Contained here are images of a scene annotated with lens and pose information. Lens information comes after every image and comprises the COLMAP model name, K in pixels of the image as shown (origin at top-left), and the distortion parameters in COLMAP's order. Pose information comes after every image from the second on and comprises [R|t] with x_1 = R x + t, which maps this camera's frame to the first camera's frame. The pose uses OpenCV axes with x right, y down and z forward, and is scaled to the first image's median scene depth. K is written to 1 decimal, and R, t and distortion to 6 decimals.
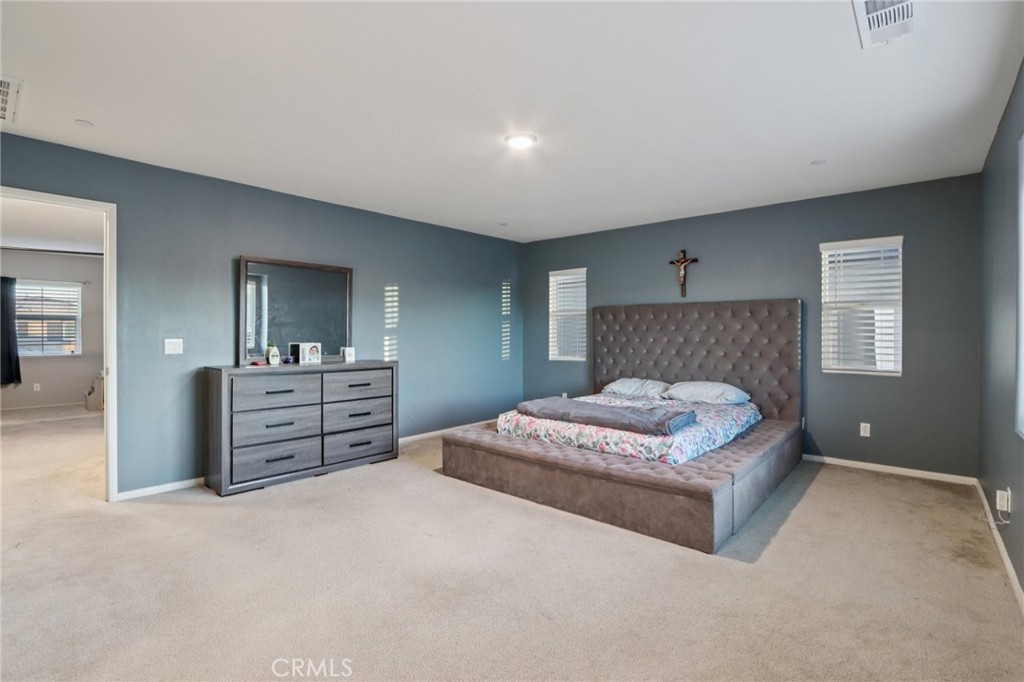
lens RADIAL K [[474.4, 0, 514.2], [0, 474.4, 335.3], [0, 0, 1]] dist [-0.003634, -0.000413]
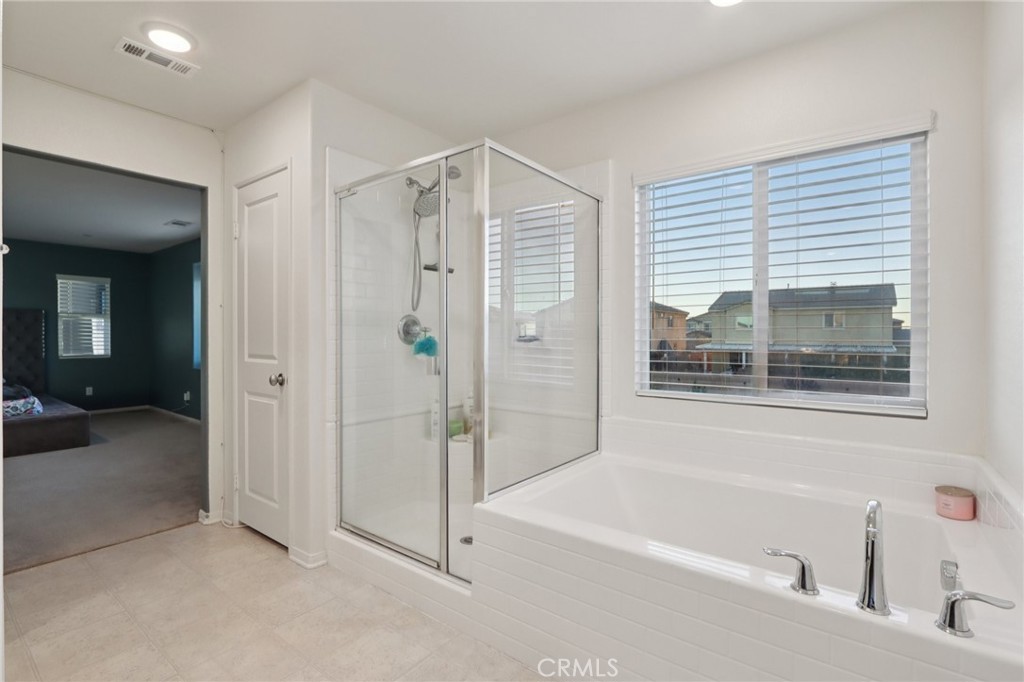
lens RADIAL K [[474.4, 0, 514.3], [0, 474.4, 337.3], [0, 0, 1]] dist [-0.003634, -0.000413]
pose [[-0.045590, -0.011030, 0.998899, -1.000280], [0.001380, 0.999937, 0.011104, -0.006246], [-0.998959, 0.001885, -0.045572, -0.424460]]
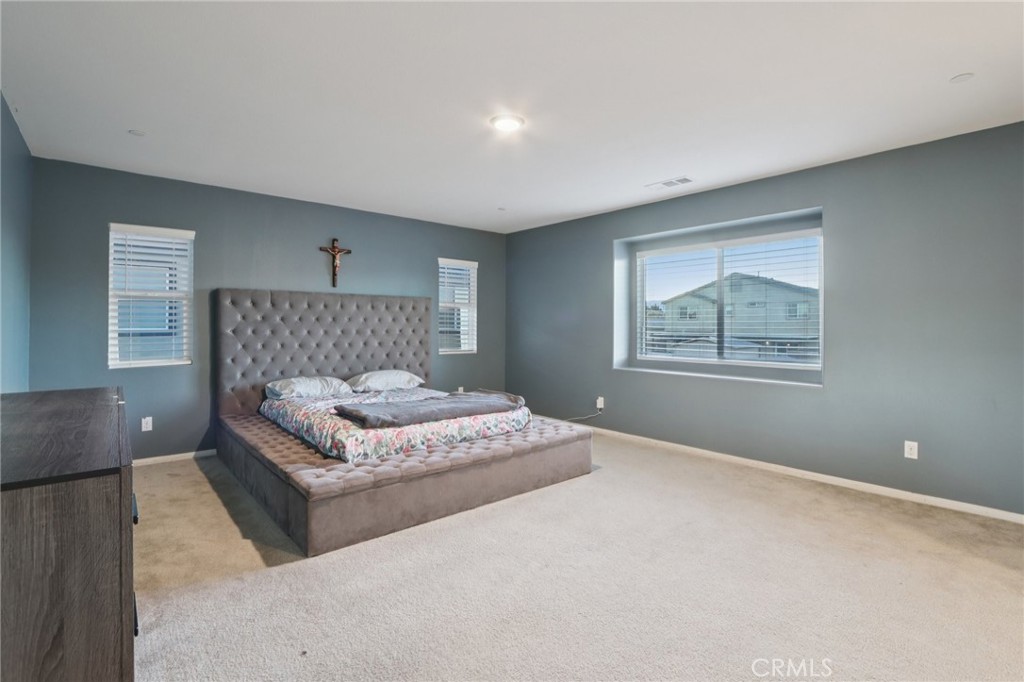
lens RADIAL K [[474.4, 0, 518.5], [0, 474.4, 319.9], [0, 0, 1]] dist [-0.003634, -0.000413]
pose [[0.160595, 0.011867, 0.986949, -0.673446], [0.002394, 0.999920, -0.012412, -0.001951], [-0.987018, 0.004357, 0.160553, 0.601844]]
